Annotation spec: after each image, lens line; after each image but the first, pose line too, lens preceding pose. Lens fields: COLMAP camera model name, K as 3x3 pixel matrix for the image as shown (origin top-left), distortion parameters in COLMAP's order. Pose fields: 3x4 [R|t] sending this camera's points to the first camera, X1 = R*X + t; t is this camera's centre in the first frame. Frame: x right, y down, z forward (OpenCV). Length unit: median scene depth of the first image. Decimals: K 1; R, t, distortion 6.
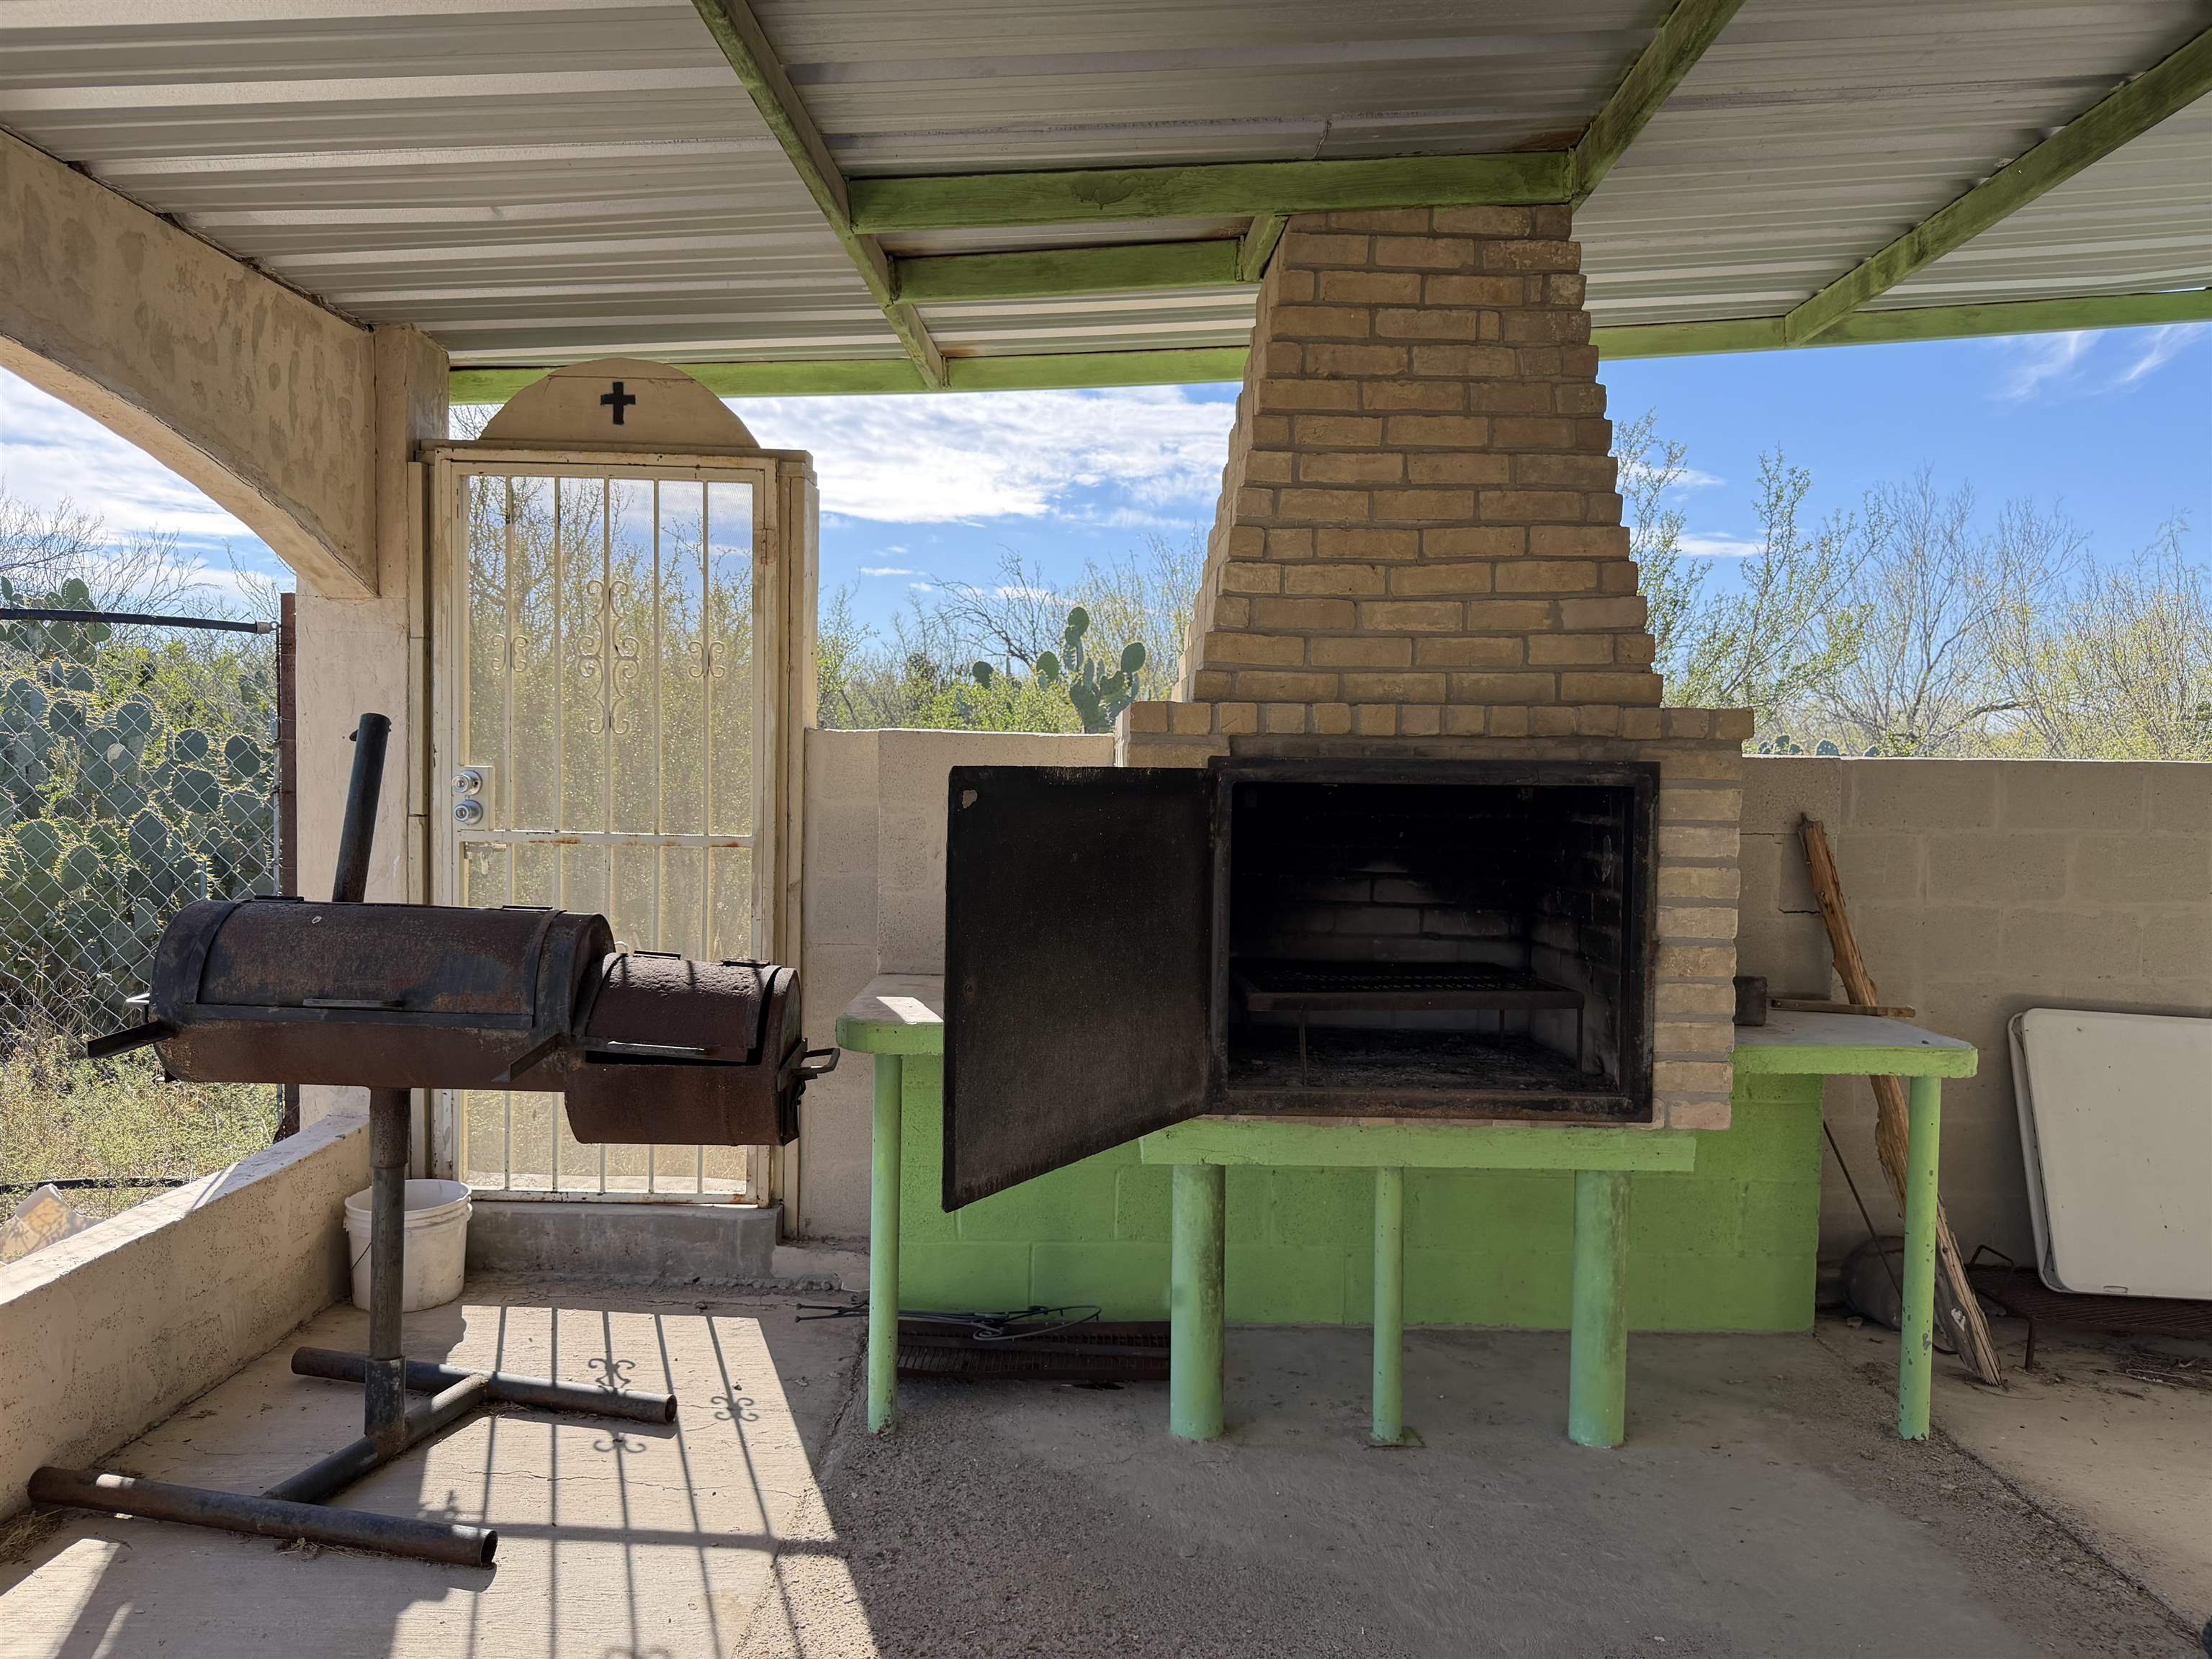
lens RADIAL K [[1547.0, 0, 1100.5], [0, 1547.0, 815.8], [0, 0, 1]] dist [0.072325, 0.000286]
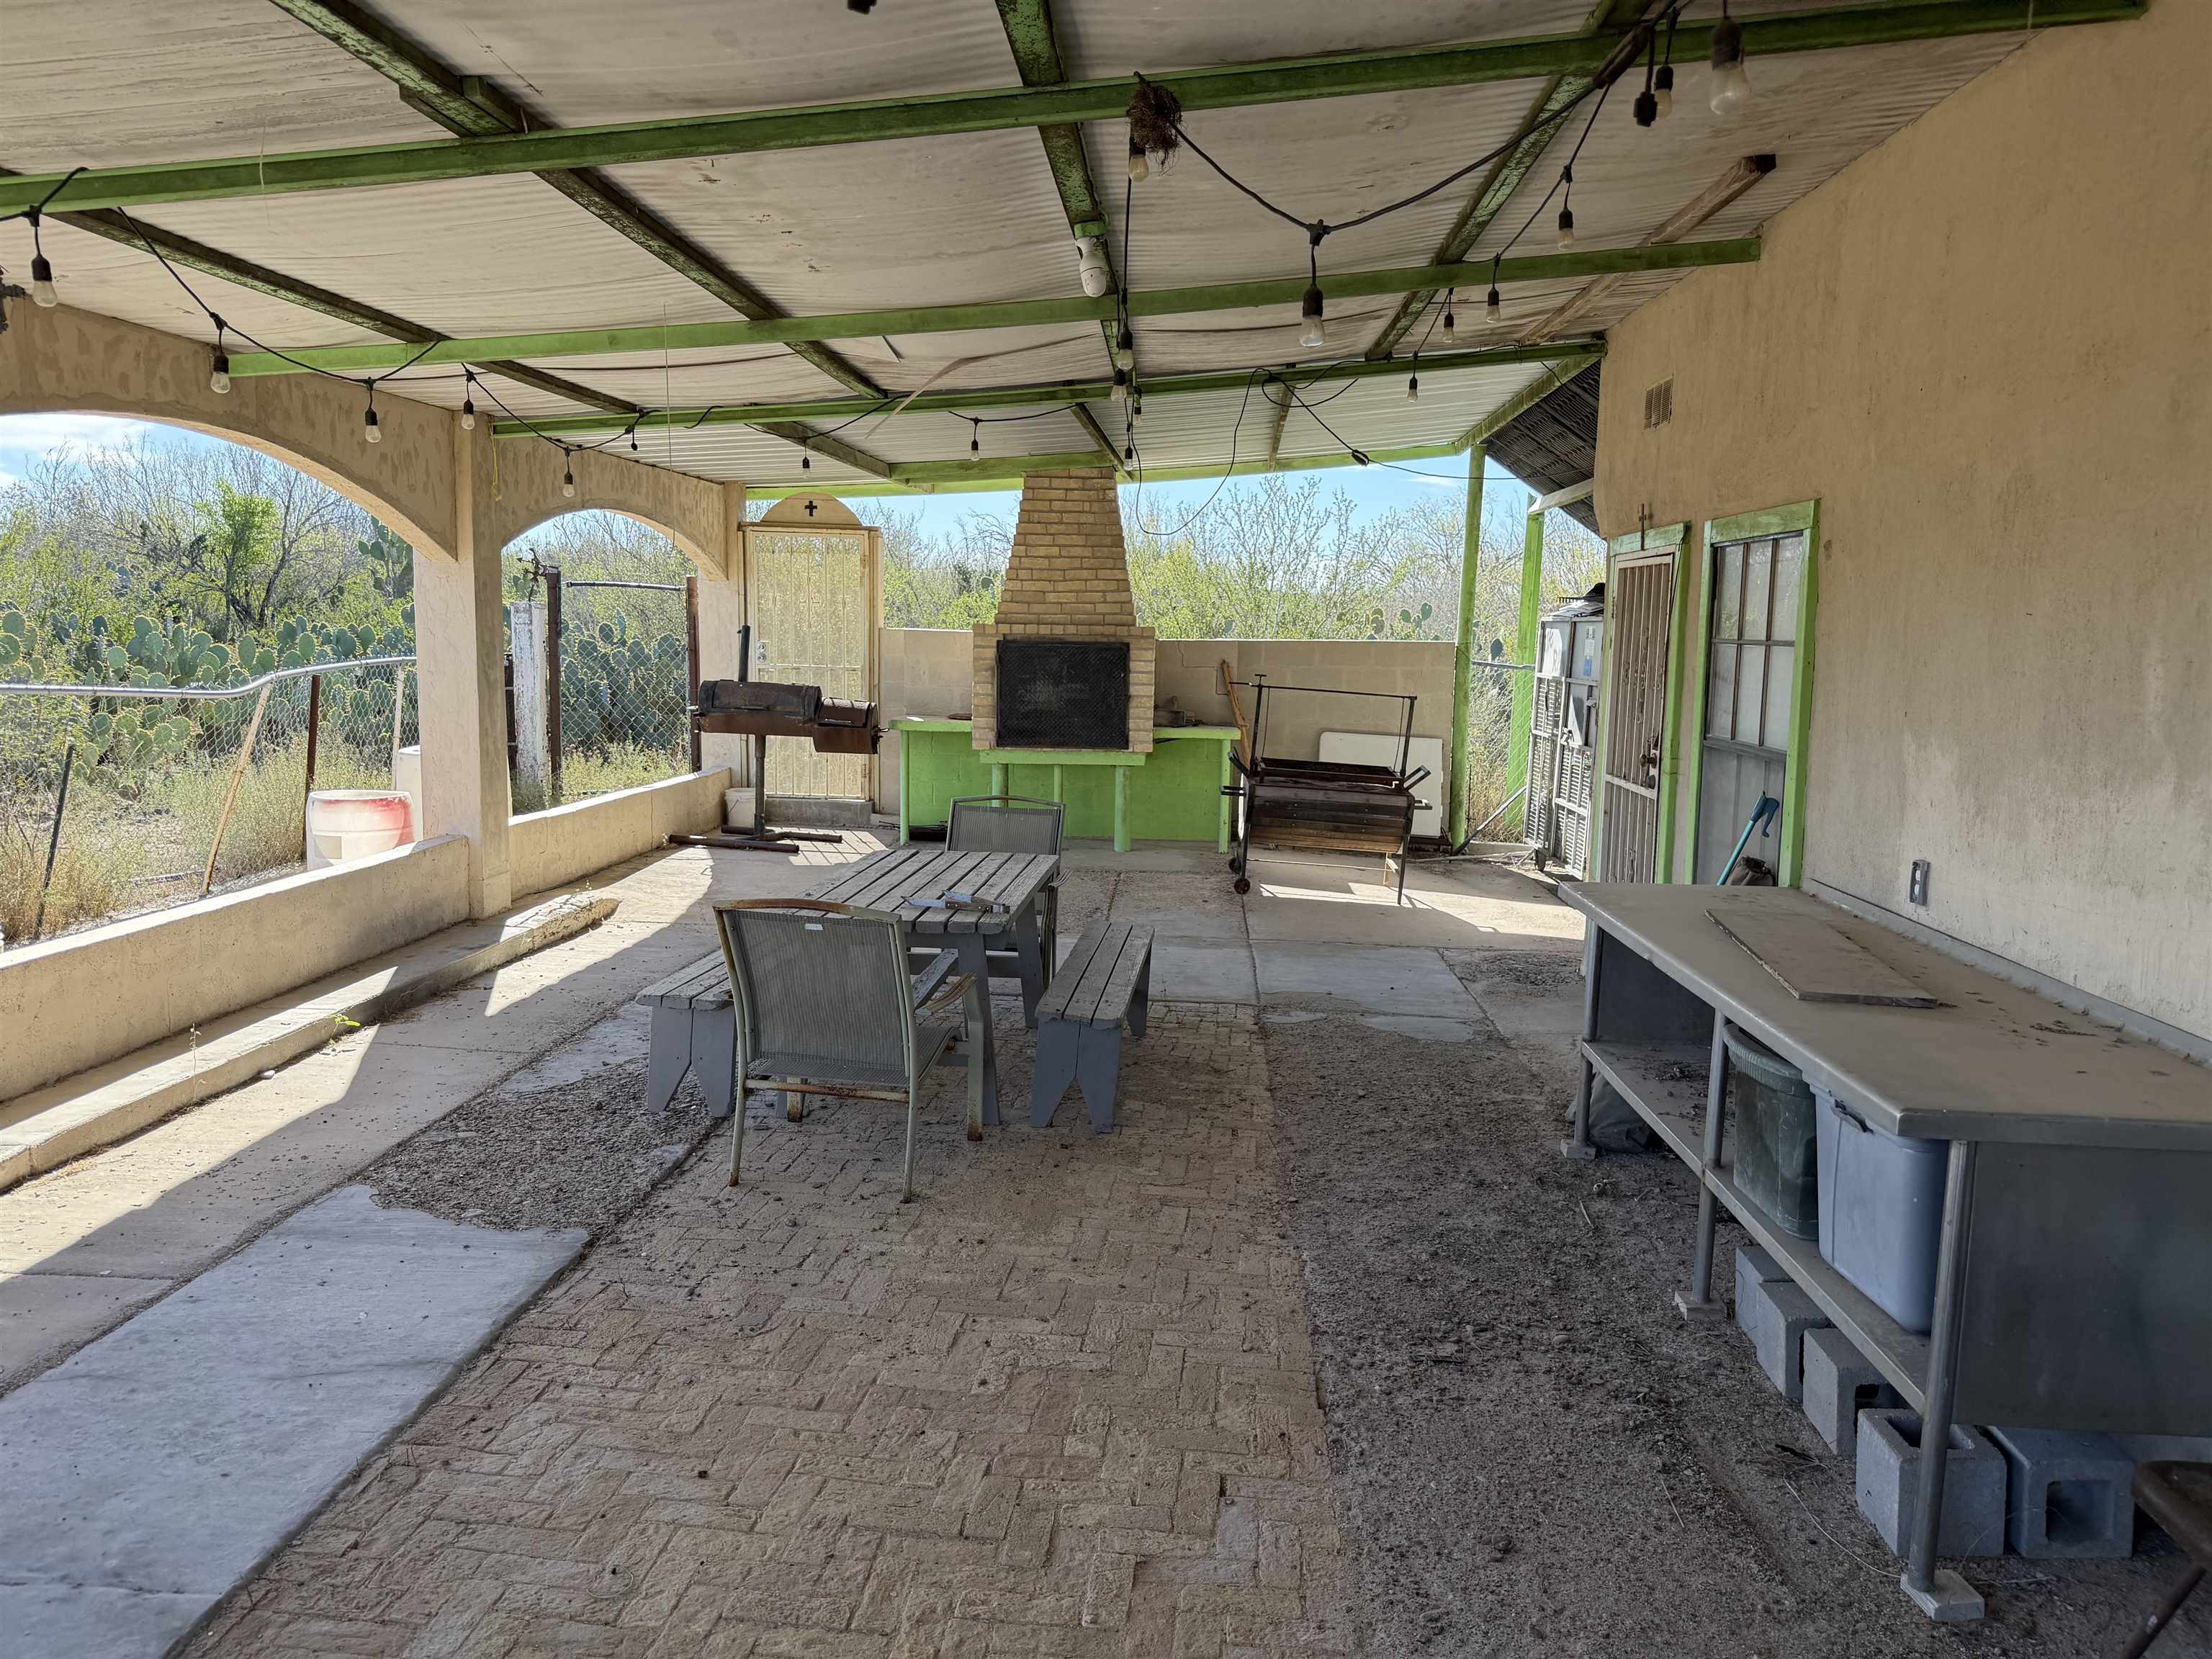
lens RADIAL K [[1547.0, 0, 1115.4], [0, 1547.0, 833.9], [0, 0, 1]] dist [0.072325, 0.000286]
pose [[0.999026, 0.008809, -0.043230, 0.458955], [-0.004740, 0.995624, 0.093329, 0.063505], [0.043863, -0.093033, 0.994696, -2.294218]]
